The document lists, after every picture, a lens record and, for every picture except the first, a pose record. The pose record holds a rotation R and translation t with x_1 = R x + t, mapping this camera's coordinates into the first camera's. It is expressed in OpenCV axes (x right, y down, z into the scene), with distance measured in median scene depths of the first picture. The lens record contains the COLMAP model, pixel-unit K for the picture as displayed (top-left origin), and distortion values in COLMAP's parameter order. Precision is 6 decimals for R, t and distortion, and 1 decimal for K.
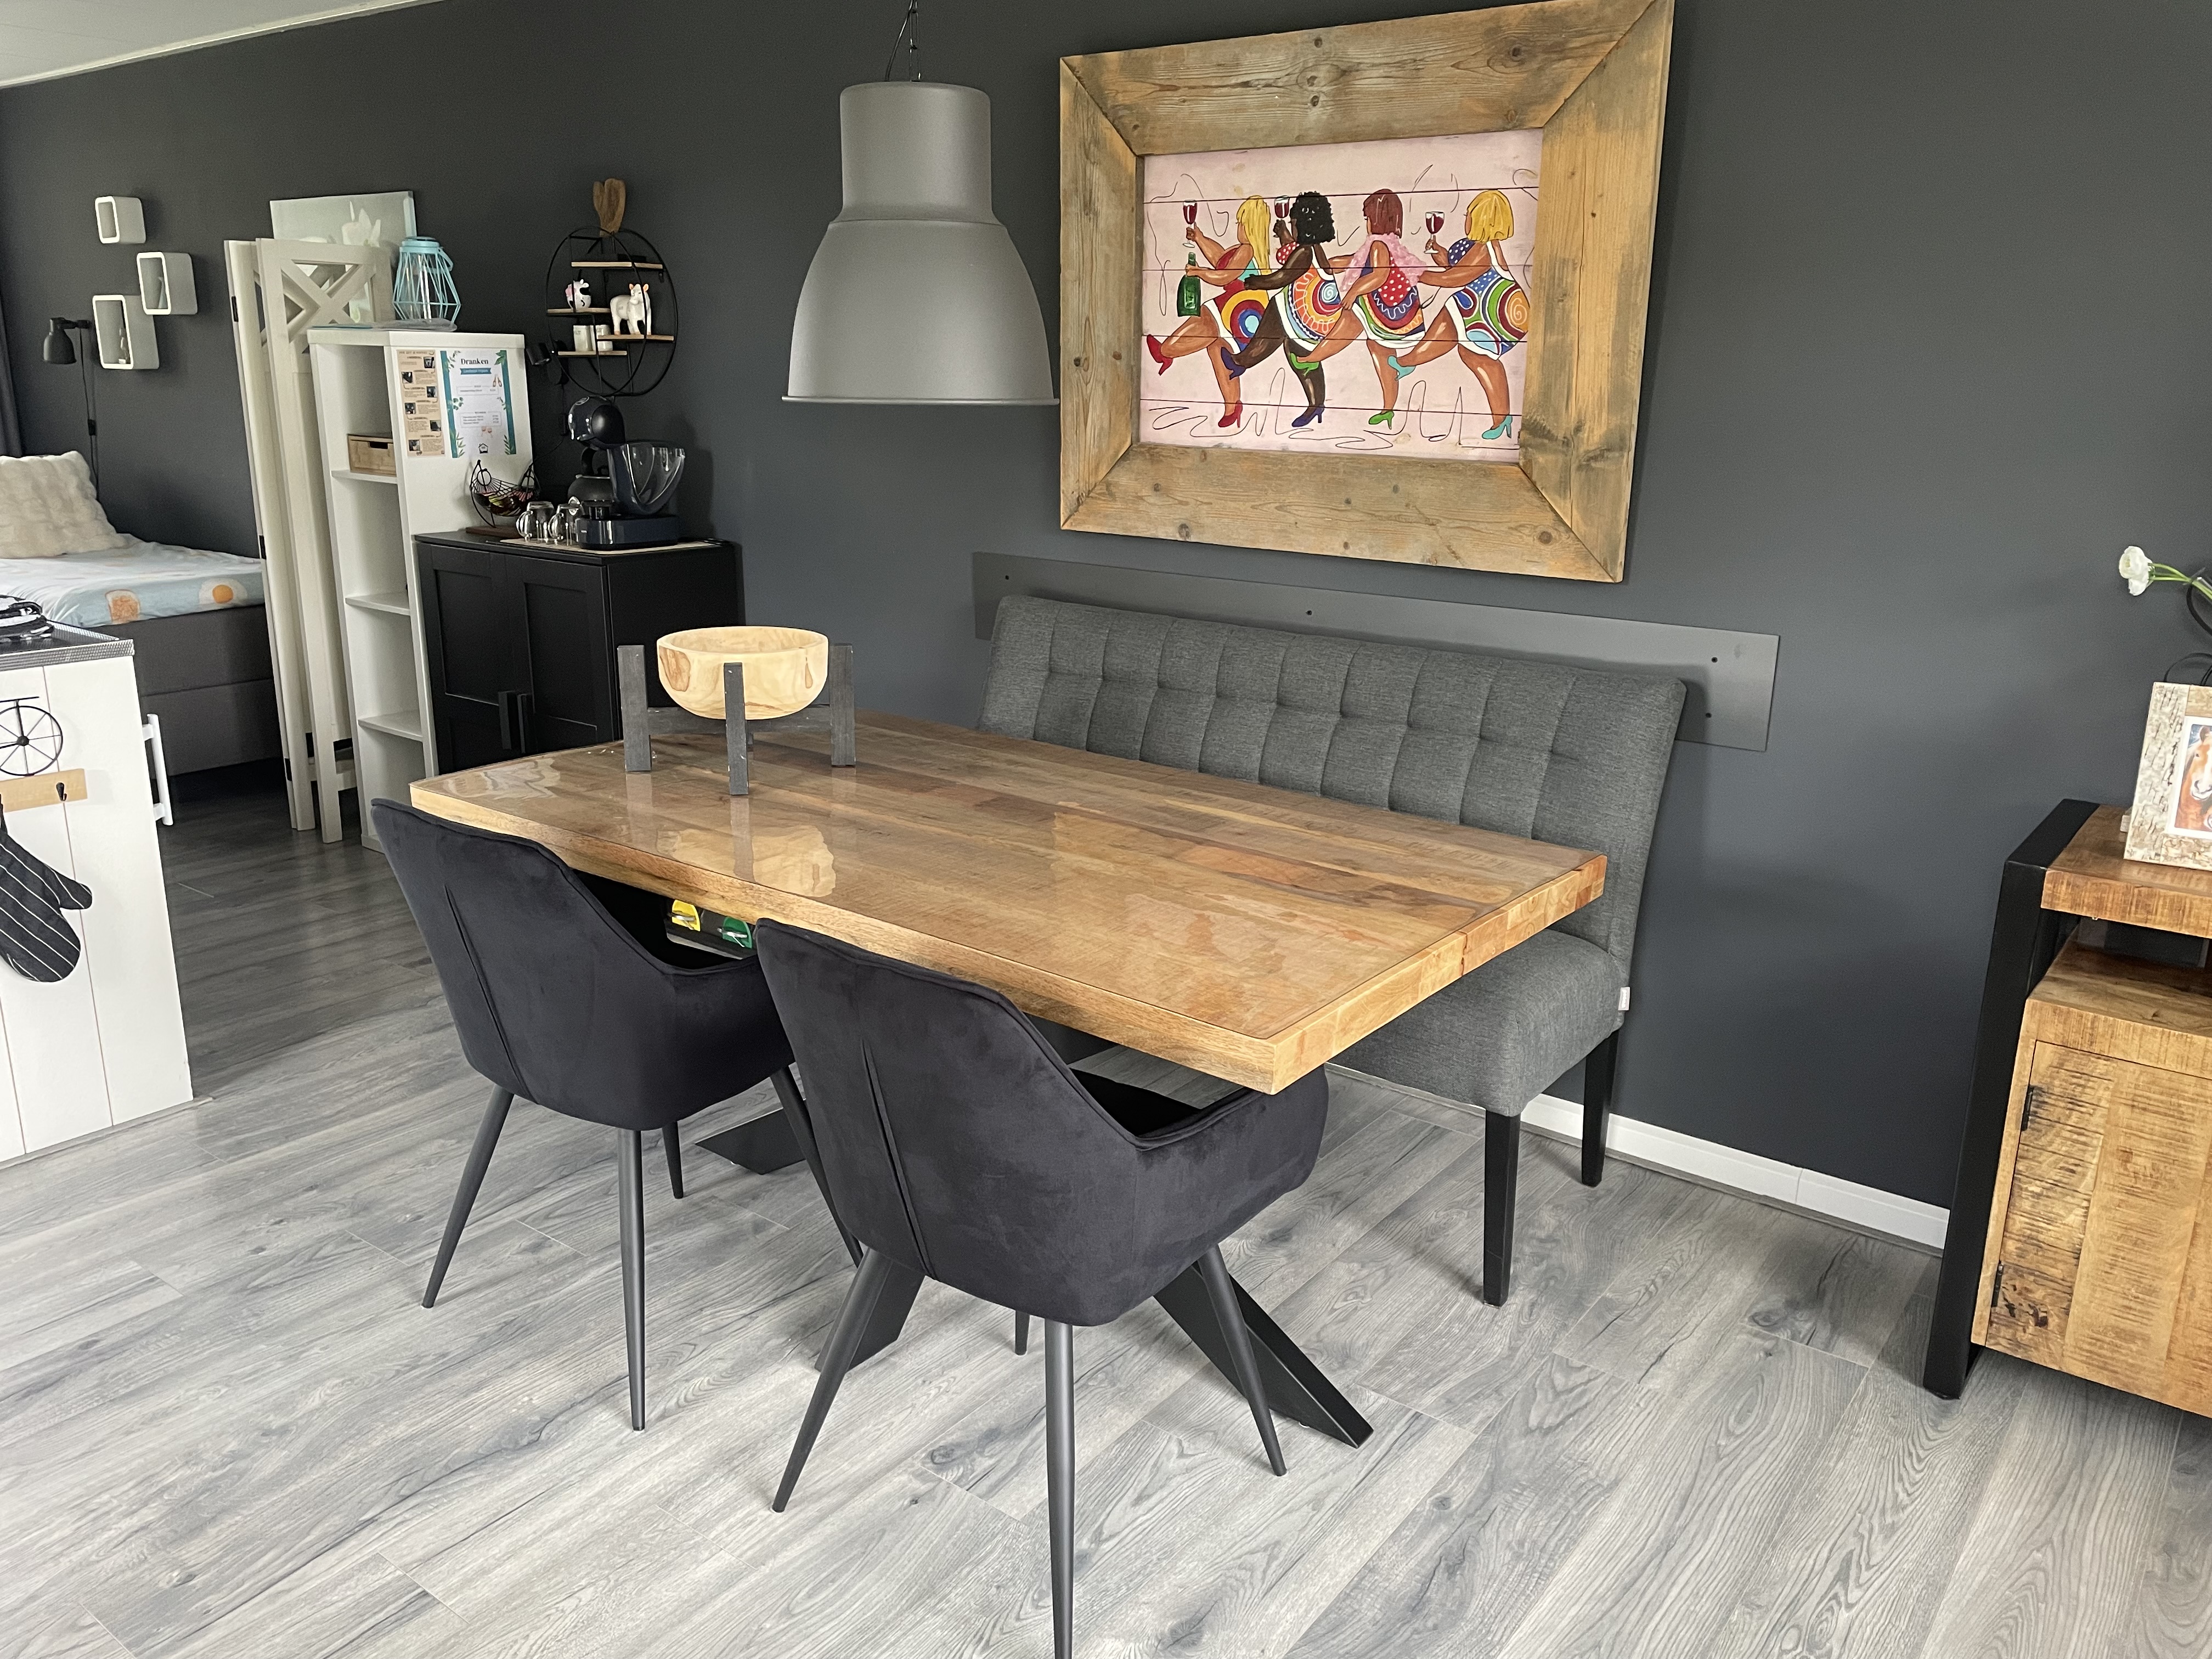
lens RADIAL K [[1686.8, 0, 1101.2], [0, 1686.8, 839.1], [0, 0, 1]] dist [0.076796, -0.091480]
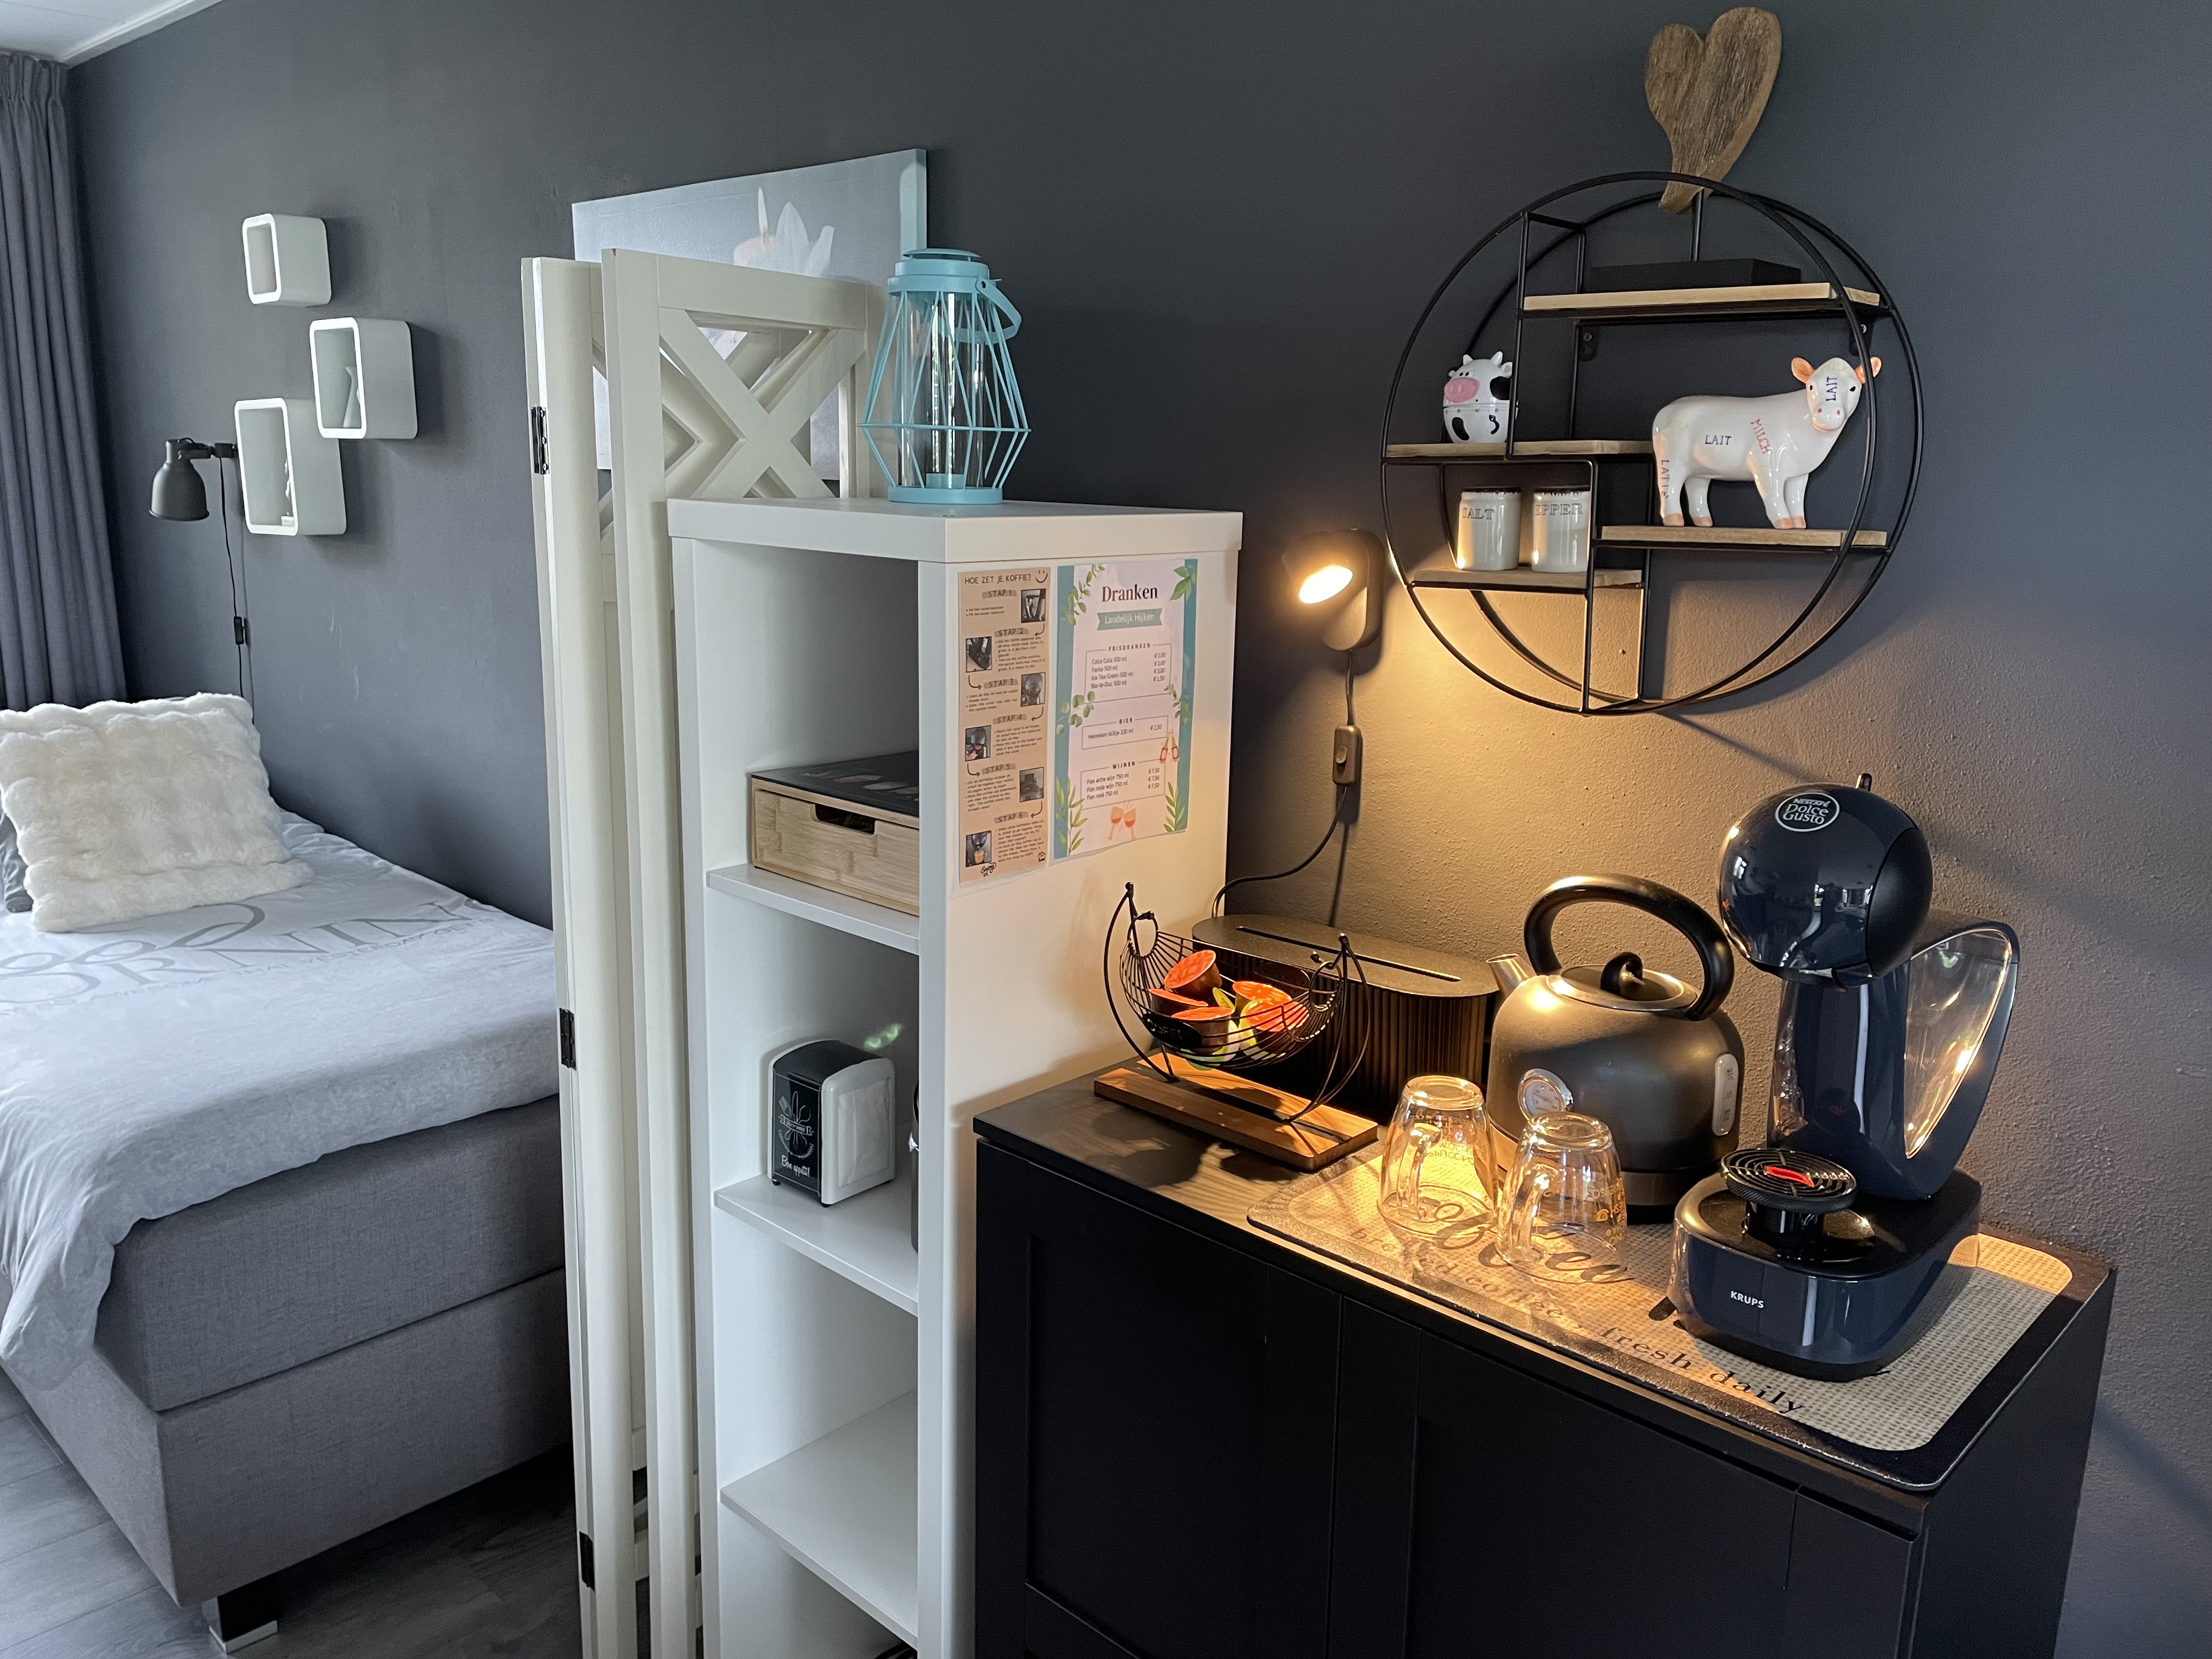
lens RADIAL K [[1686.8, 0, 1109.0], [0, 1686.8, 835.4], [0, 0, 1]] dist [0.076796, -0.091480]
pose [[0.993898, 0.031616, -0.105671, -0.337061], [-0.038083, 0.997487, -0.059749, -0.211584], [0.103516, 0.063409, 0.992605, 0.668238]]
